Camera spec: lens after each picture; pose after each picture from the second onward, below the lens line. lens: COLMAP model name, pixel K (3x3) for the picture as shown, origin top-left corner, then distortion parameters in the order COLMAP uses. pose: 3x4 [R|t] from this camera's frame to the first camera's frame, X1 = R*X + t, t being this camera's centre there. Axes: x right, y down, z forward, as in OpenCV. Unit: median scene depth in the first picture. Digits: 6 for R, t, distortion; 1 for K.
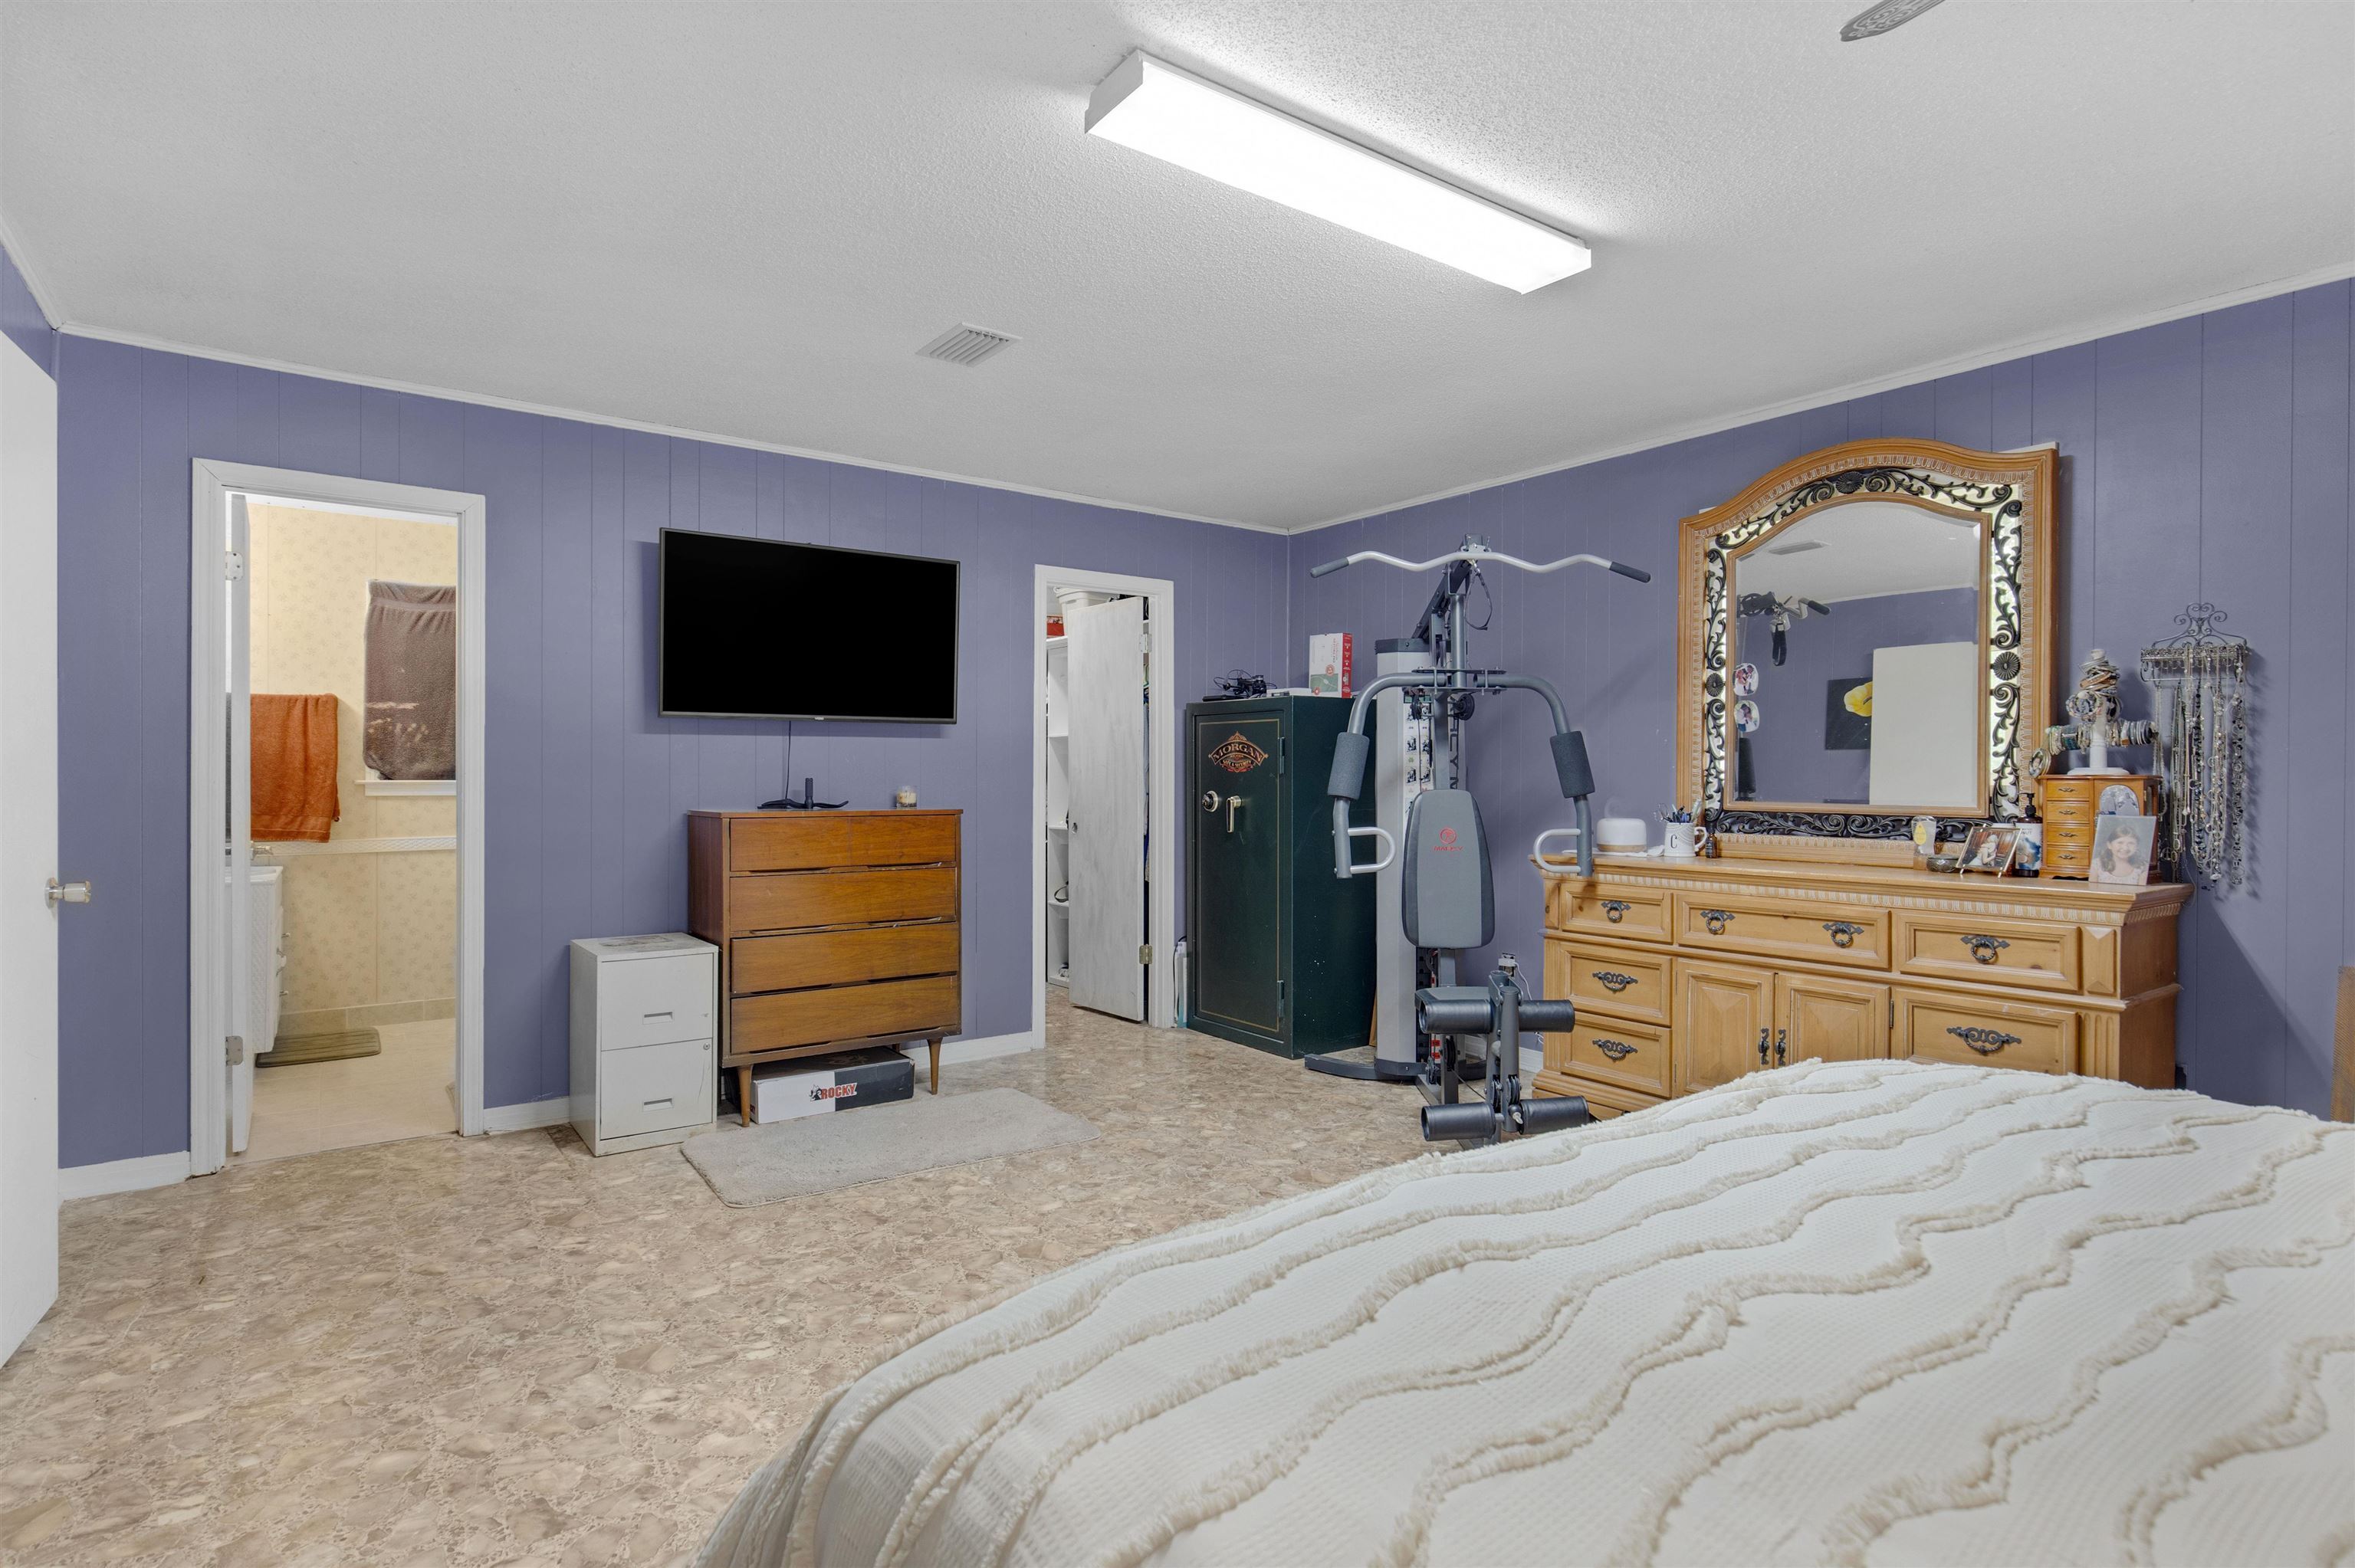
lens RADIAL K [[1203.5, 0, 1177.5], [0, 1203.5, 784.0], [0, 0, 1]] dist [-0.008171, -0.001070]
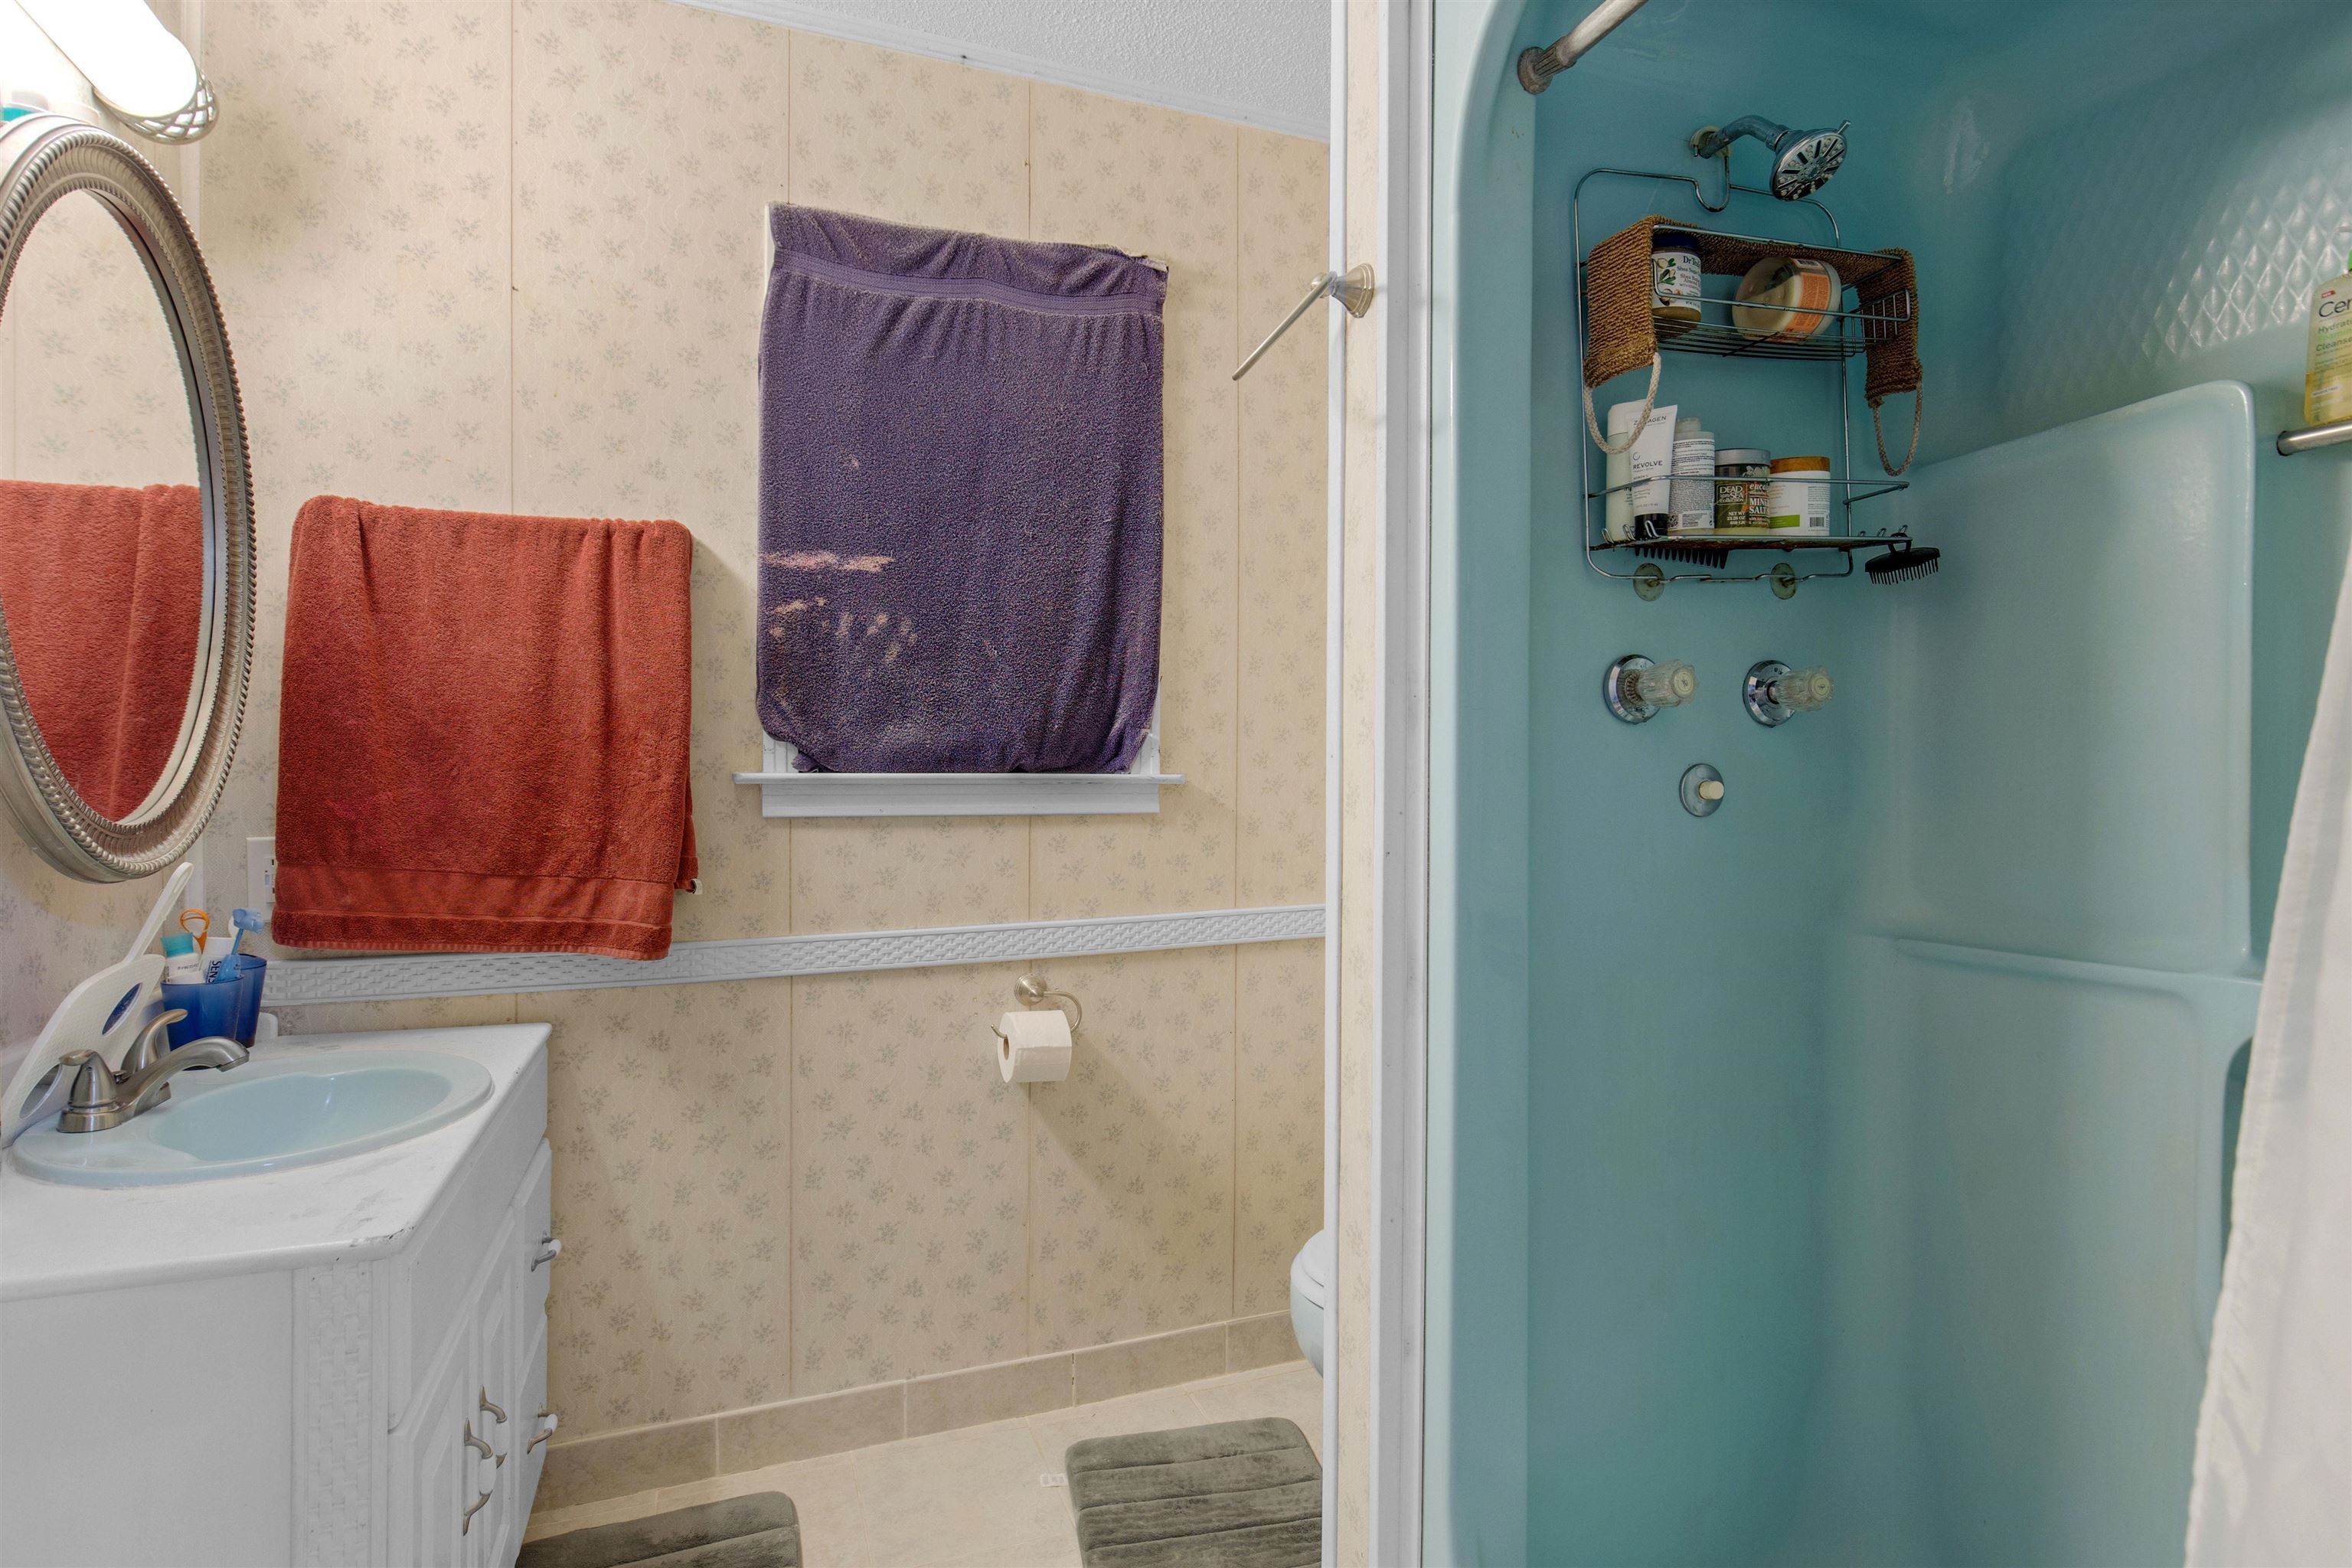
lens RADIAL K [[1202.2, 0, 1176.0], [0, 1202.2, 784.0], [0, 0, 1]] dist [-0.008171, -0.001070]
pose [[0.966662, 0.003700, -0.256027, -0.469042], [-0.001751, 0.999968, 0.007839, -0.002792], [0.256048, -0.007129, 0.966638, 0.689237]]
